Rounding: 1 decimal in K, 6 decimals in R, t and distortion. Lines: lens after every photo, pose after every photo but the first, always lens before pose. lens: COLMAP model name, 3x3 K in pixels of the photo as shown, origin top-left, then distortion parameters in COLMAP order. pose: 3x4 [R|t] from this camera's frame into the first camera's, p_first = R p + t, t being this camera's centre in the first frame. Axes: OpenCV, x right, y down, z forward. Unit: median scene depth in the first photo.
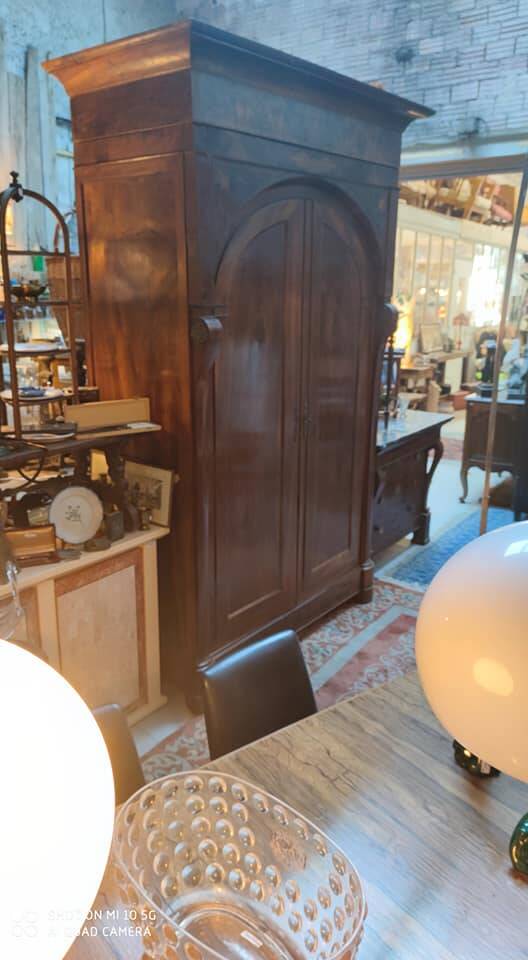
lens RADIAL K [[703.0, 0, 237.7], [0, 703.0, 477.9], [0, 0, 1]] dist [0.062238, -0.058604]
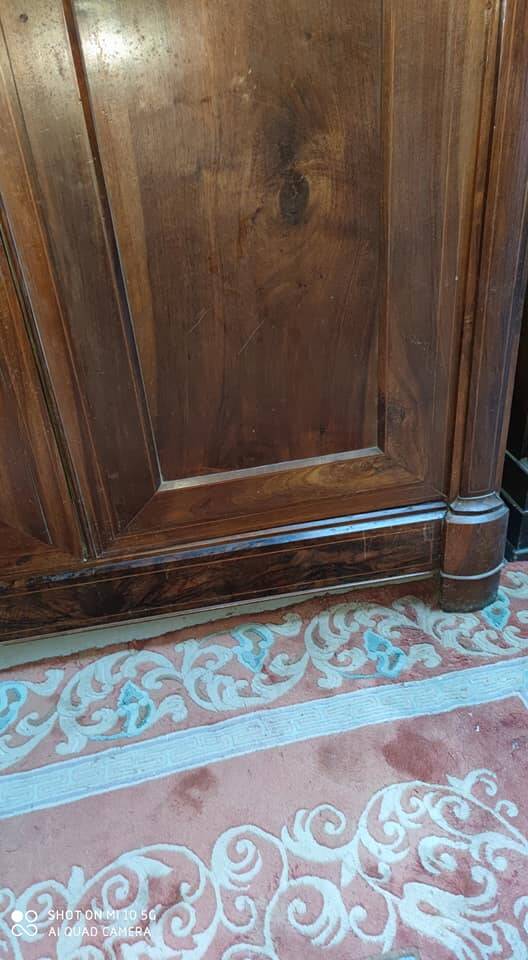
lens RADIAL K [[703.0, 0, 248.0], [0, 703.0, 478.3], [0, 0, 1]] dist [0.062238, -0.058604]
pose [[0.742284, 0.312327, -0.592845, 0.320335], [-0.102745, 0.927319, 0.359893, 0.008608], [0.662161, -0.206231, 0.720425, 0.780069]]
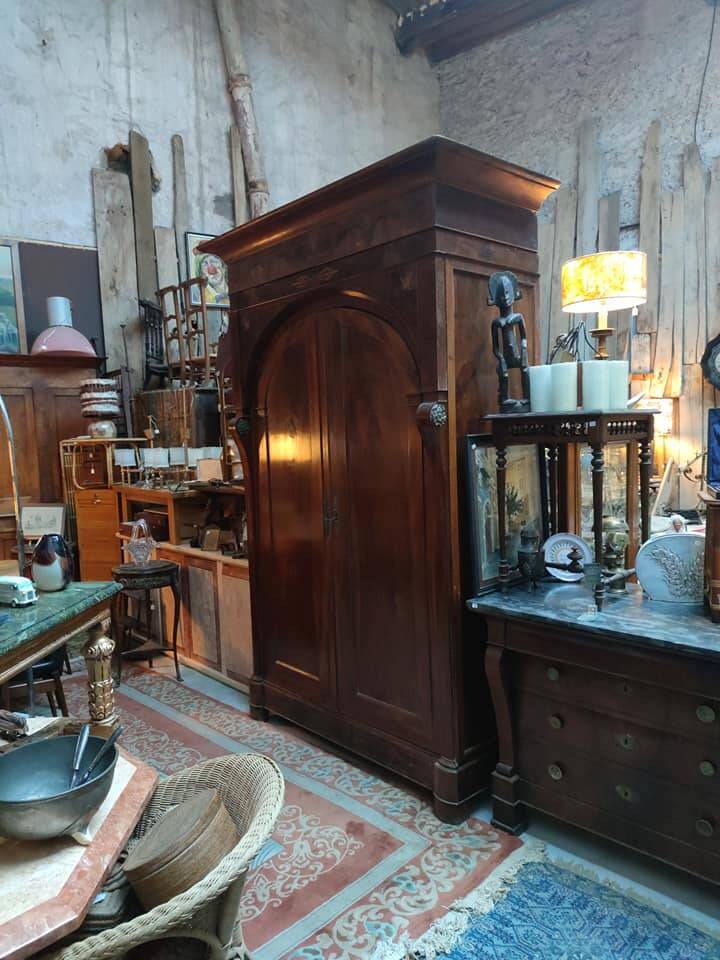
lens RADIAL K [[675.9, 0, 364.7], [0, 675.9, 485.4], [0, 0, 1]] dist [0.062702, -0.055500]
pose [[-0.135047, 0.084801, -0.987204, 0.924630], [-0.241050, 0.963586, 0.115747, -0.223217], [0.961071, 0.253597, -0.109688, 1.018593]]
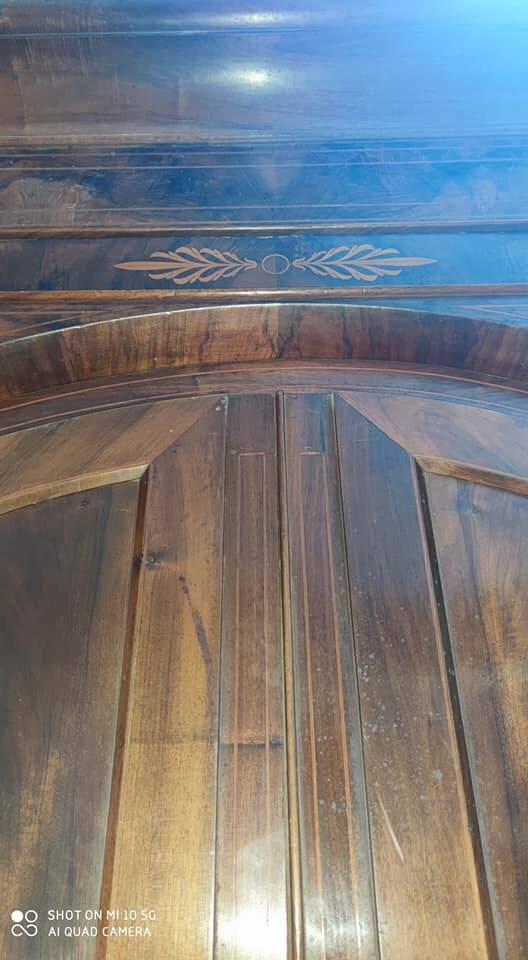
lens RADIAL K [[698.1, 0, 260.1], [0, 698.1, 477.6], [0, 0, 1]] dist [0.078088, -0.079447]
pose [[0.634455, -0.397743, -0.662772, 0.194169], [-0.209013, 0.737224, -0.642507, -0.178516], [0.744164, 0.546170, 0.384602, 0.754736]]
